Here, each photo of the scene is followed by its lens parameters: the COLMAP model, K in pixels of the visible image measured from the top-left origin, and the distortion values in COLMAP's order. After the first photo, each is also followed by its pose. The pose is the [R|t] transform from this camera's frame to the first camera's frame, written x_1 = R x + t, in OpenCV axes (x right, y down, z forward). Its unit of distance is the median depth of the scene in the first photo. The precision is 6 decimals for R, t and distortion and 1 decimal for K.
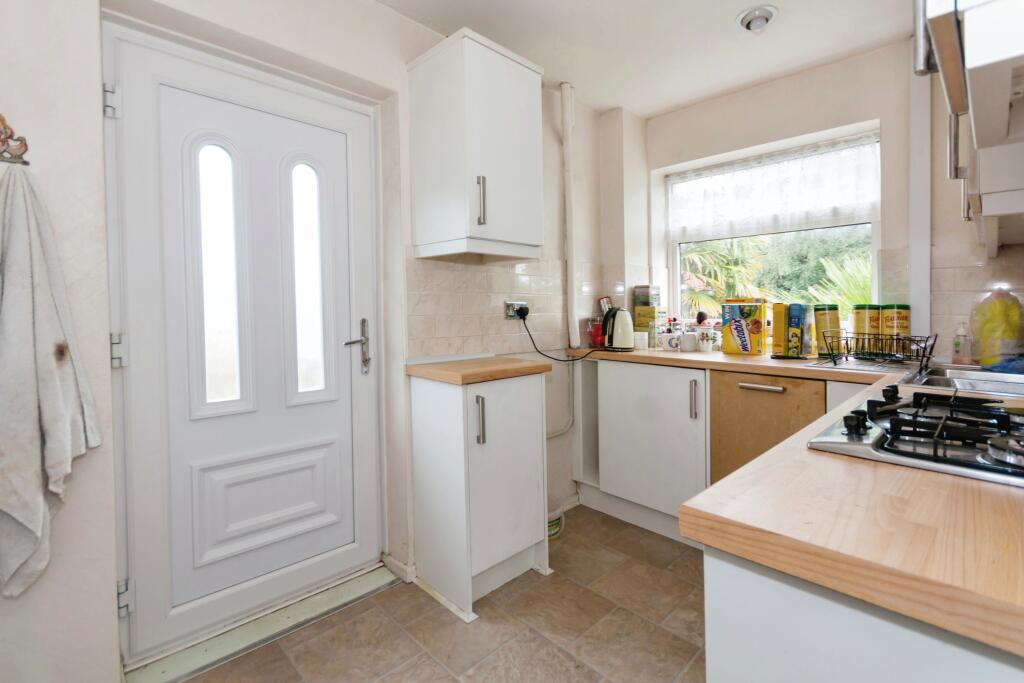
lens RADIAL K [[467.0, 0, 532.3], [0, 467.0, 322.2], [0, 0, 1]] dist [0.004515, 0.000821]
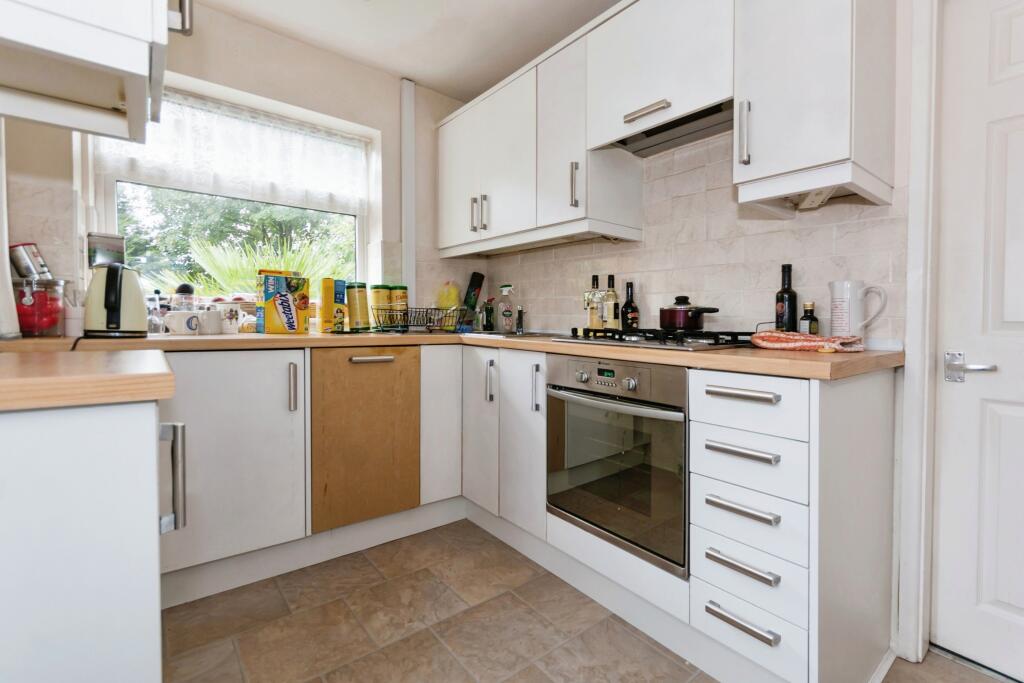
lens RADIAL K [[467.0, 0, 526.3], [0, 467.0, 319.7], [0, 0, 1]] dist [0.004515, 0.000821]
pose [[0.113881, -0.002156, 0.993492, -0.409317], [0.012492, 0.999922, 0.000738, 0.052642], [-0.993416, 0.012327, 0.113899, 0.499378]]
